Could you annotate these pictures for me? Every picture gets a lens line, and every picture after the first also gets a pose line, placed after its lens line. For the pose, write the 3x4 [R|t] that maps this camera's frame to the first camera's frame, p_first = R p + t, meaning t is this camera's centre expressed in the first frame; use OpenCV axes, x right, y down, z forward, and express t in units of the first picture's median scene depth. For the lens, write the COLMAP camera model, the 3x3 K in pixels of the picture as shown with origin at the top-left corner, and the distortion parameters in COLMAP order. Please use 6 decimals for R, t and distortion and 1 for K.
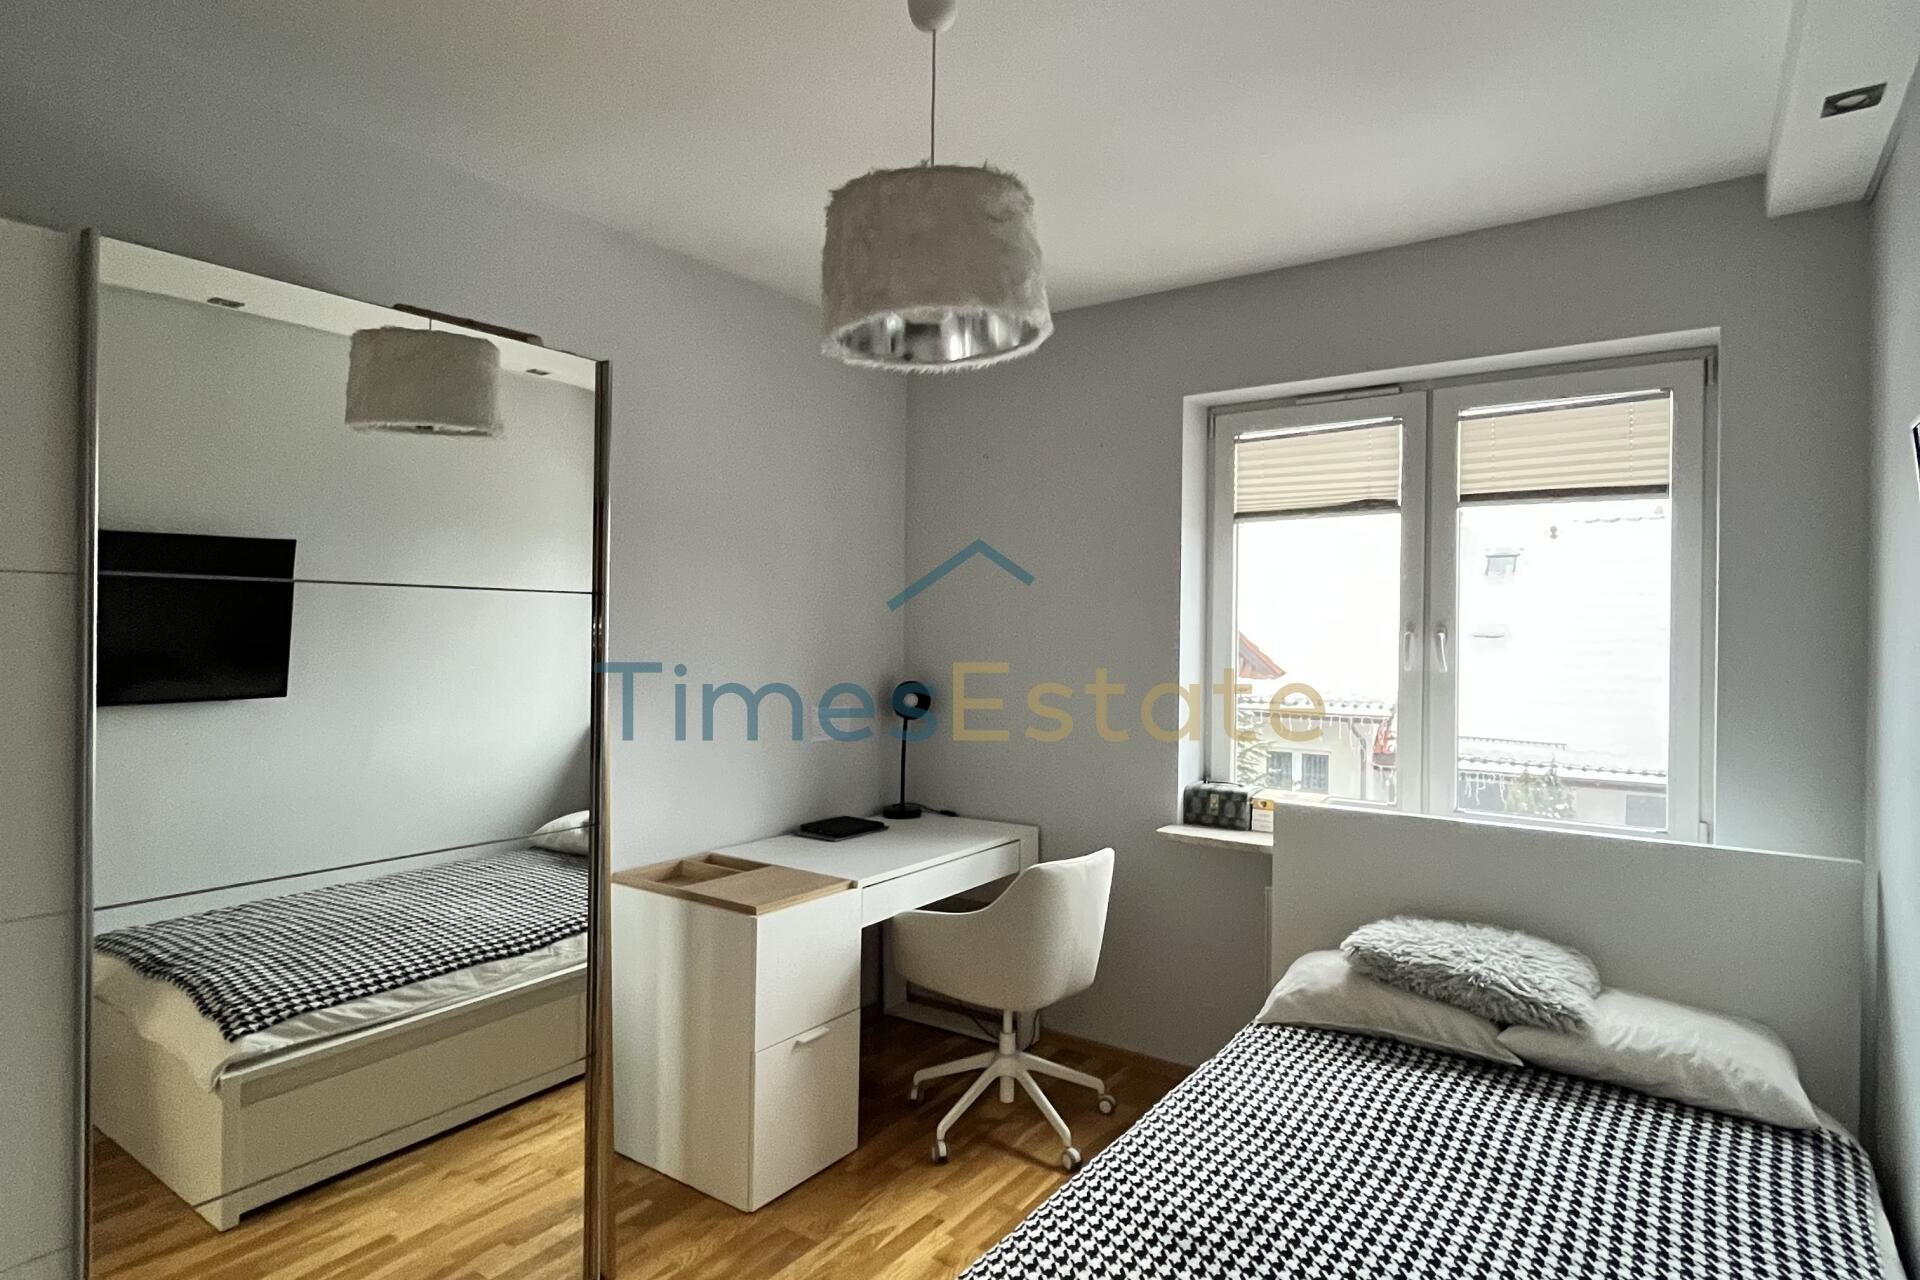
lens RADIAL K [[1037.9, 0, 959.9], [0, 1037.9, 633.6], [0, 0, 1]] dist [-0.002109, 0.000182]
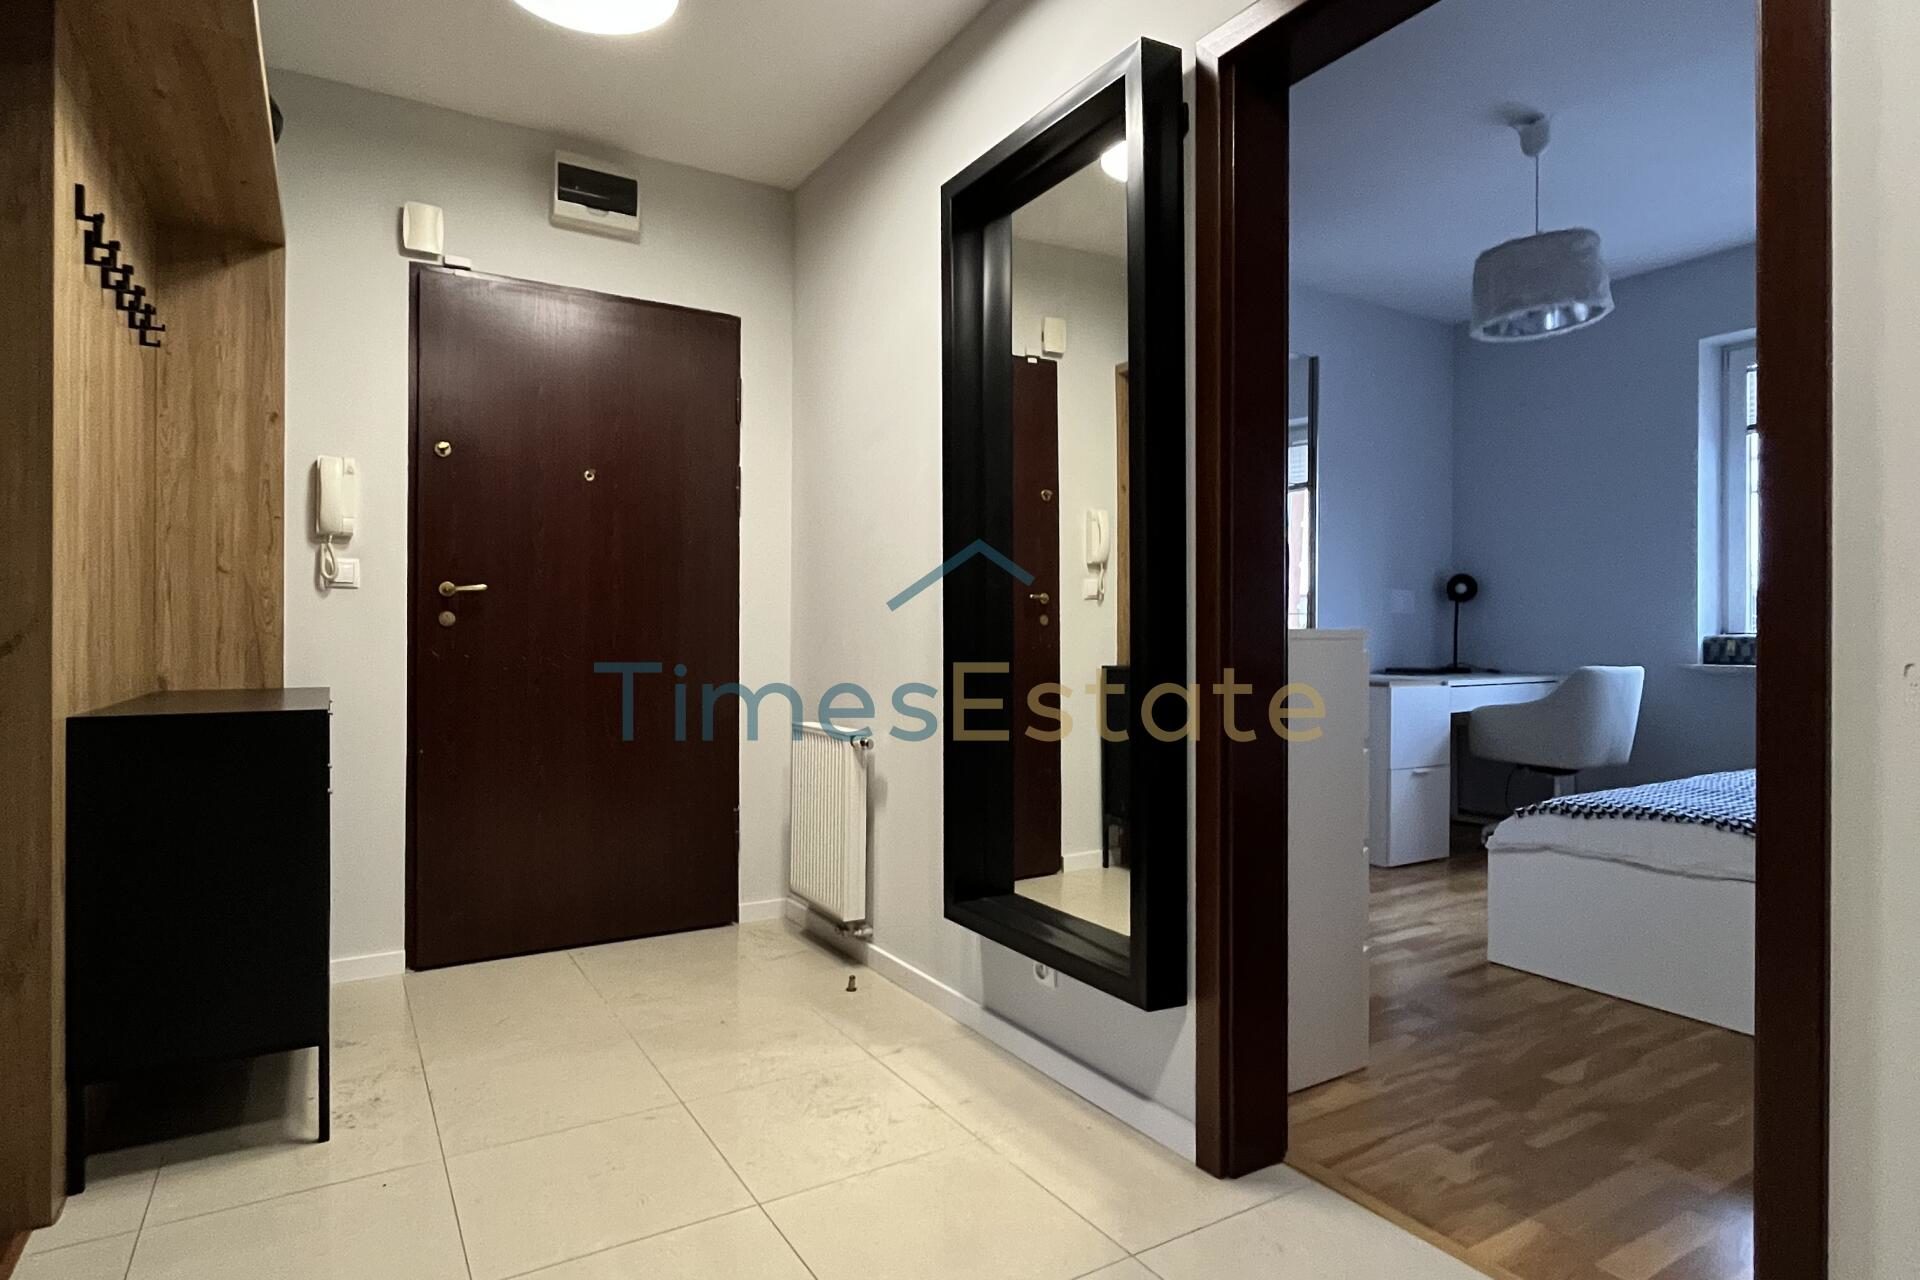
lens RADIAL K [[1037.9, 0, 959.9], [0, 1037.9, 633.6], [0, 0, 1]] dist [-0.002109, 0.000182]
pose [[0.918064, -0.010431, -0.396295, -0.152435], [0.008265, 0.999940, -0.007173, 0.173405], [0.396346, 0.003310, 0.918095, -0.689287]]
